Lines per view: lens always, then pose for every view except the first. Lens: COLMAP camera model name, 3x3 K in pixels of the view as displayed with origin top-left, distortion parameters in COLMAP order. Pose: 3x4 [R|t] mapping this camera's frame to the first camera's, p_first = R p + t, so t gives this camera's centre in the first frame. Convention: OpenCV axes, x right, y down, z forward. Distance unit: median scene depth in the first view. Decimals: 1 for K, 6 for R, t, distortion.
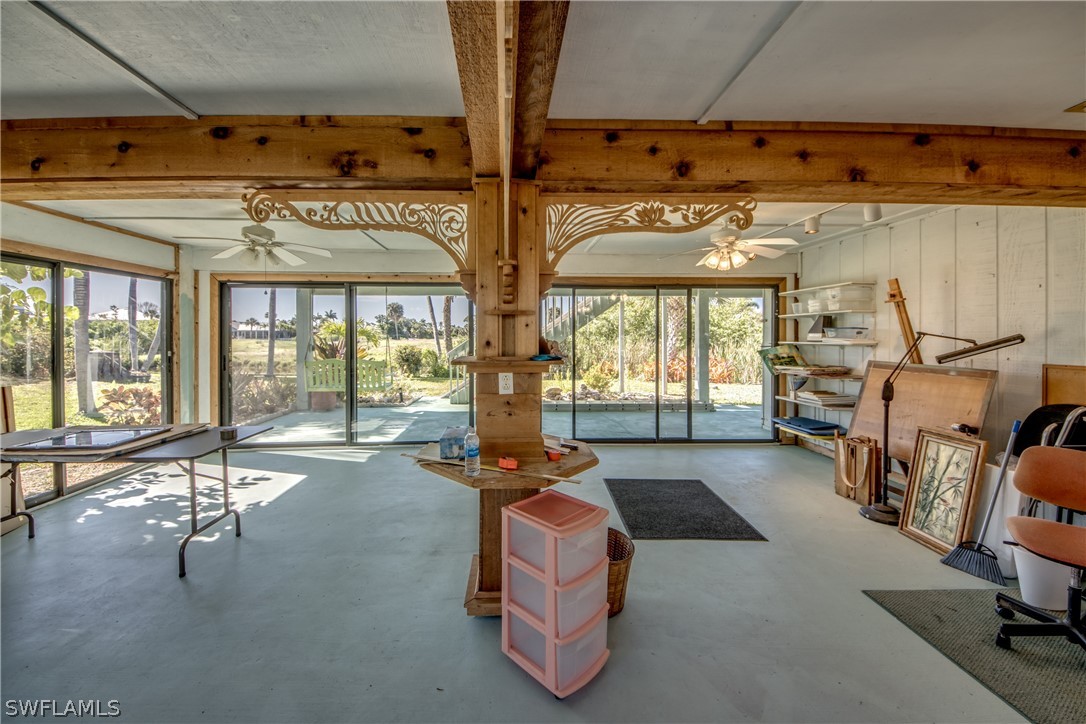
lens RADIAL K [[417.1, 0, 528.2], [0, 417.1, 339.5], [0, 0, 1]] dist [0.003404, -0.007770]
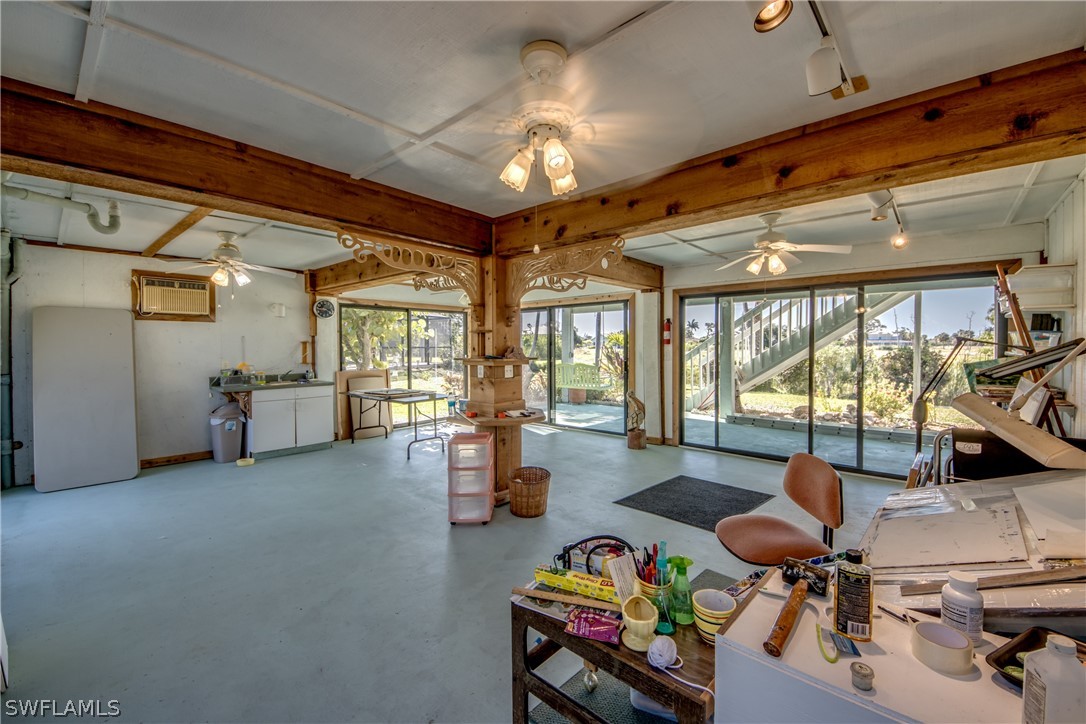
lens RADIAL K [[451.3, 0, 548.7], [0, 451.3, 359.1], [0, 0, 1]] dist [0.001791, -0.000149]
pose [[0.722960, 0.018455, -0.690643, 1.054217], [-0.003985, 0.999738, 0.022543, 0.005946], [0.690878, -0.013545, 0.722844, -0.137844]]
